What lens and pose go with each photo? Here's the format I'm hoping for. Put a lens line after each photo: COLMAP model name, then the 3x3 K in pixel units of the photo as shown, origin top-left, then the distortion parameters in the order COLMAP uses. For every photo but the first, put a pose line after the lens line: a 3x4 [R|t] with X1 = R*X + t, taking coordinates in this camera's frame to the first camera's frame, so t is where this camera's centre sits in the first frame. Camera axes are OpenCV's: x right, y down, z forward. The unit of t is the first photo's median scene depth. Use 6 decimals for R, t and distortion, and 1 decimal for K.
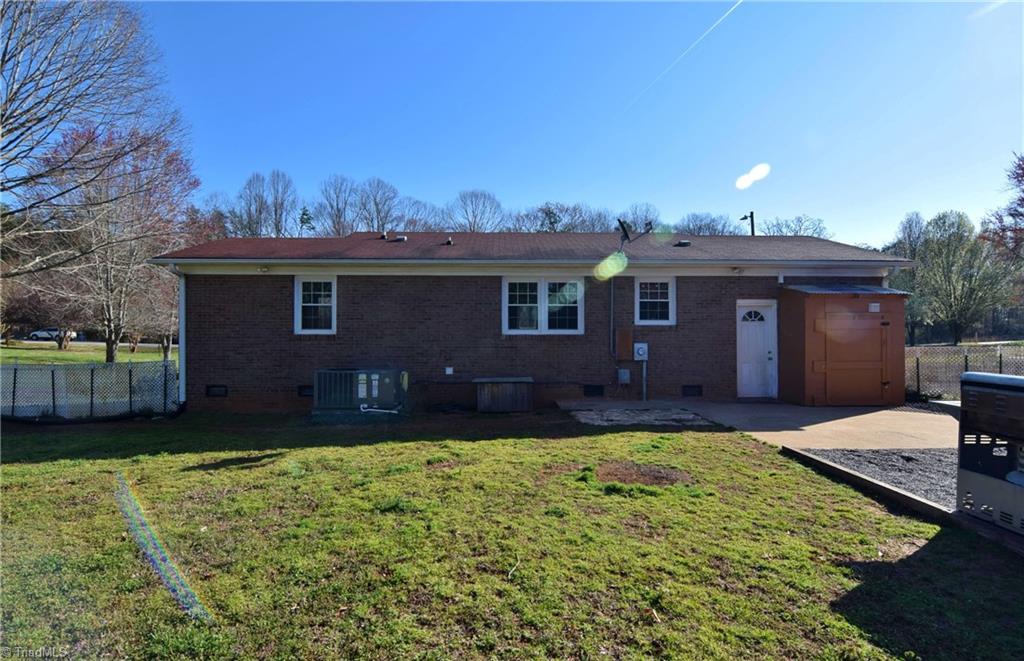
lens RADIAL K [[495.5, 0, 512.0], [0, 495.5, 330.5], [0, 0, 1]] dist [0.000114, 0.000074]
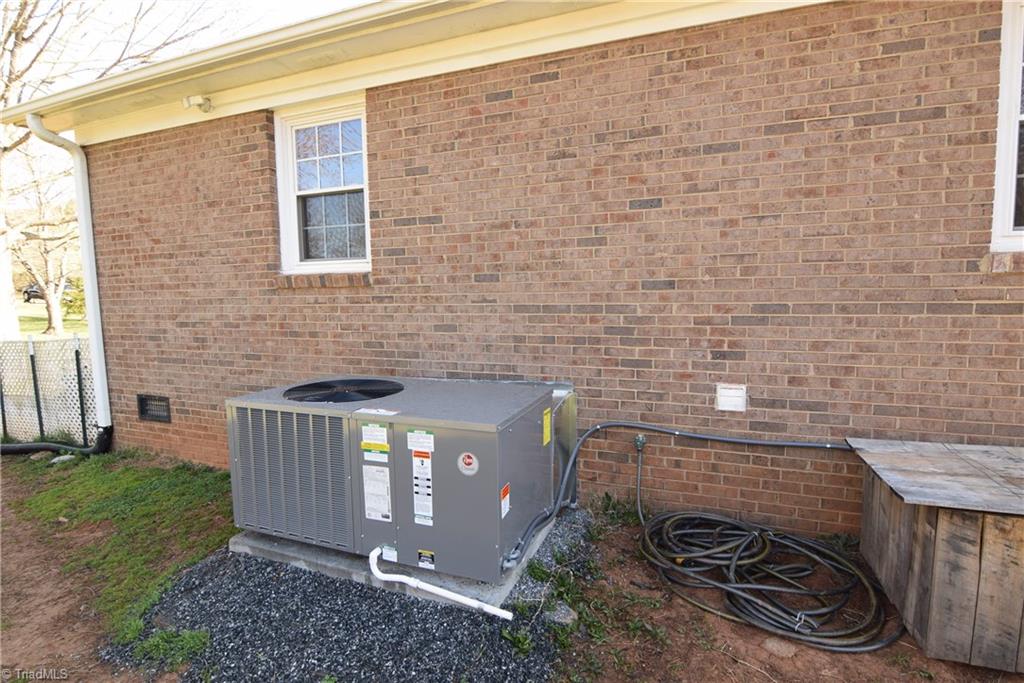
lens RADIAL K [[497.9, 0, 512.0], [0, 497.9, 341.5], [0, 0, 1]] dist [-0.021547, 0.000052]
pose [[0.928176, 0.022609, -0.371455, -0.137417], [0.013334, 0.995491, 0.093909, 0.025148], [0.371903, -0.092117, 0.923690, 0.716373]]
